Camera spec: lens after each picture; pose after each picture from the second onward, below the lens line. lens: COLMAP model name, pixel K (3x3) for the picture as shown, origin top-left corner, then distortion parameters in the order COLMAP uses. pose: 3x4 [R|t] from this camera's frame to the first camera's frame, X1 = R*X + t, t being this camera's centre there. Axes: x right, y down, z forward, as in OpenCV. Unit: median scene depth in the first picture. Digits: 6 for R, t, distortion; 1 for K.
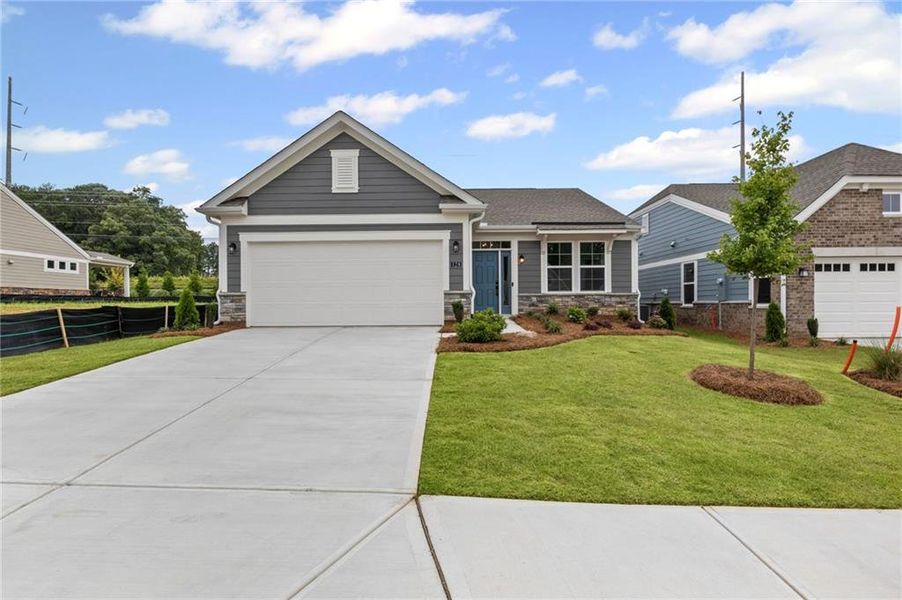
lens RADIAL K [[448.0, 0, 451.0], [0, 448.0, 300.0], [0, 0, 1]] dist [0.000282, 0.001193]
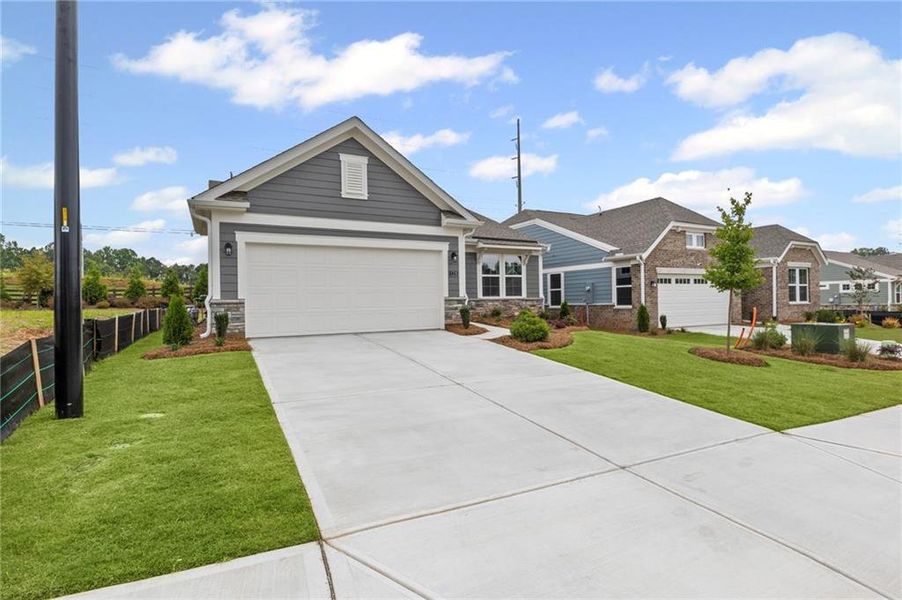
lens RADIAL K [[442.6, 0, 451.0], [0, 442.6, 300.0], [0, 0, 1]] dist [-0.000073, 0.000172]
pose [[0.880463, -0.005361, 0.474084, -0.494062], [0.007476, 0.999969, -0.002576, -0.010191], [-0.474056, 0.005813, 0.880476, 0.034867]]
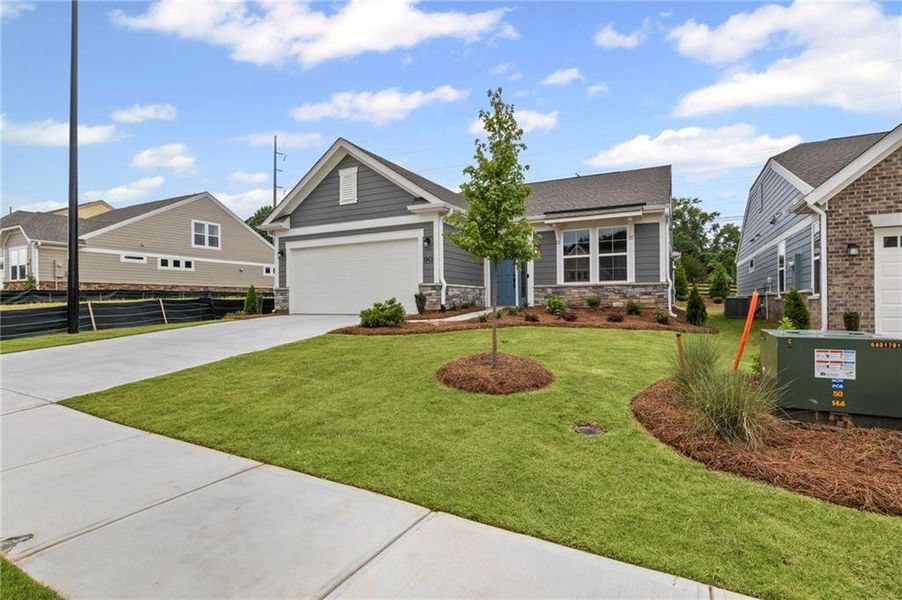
lens RADIAL K [[448.0, 0, 451.0], [0, 448.0, 300.0], [0, 0, 1]] dist [0.000282, 0.001193]
pose [[0.893032, -0.002227, -0.449988, 0.533061], [0.006283, 0.999952, 0.007520, 0.011798], [0.449949, -0.009543, 0.893003, 0.040592]]
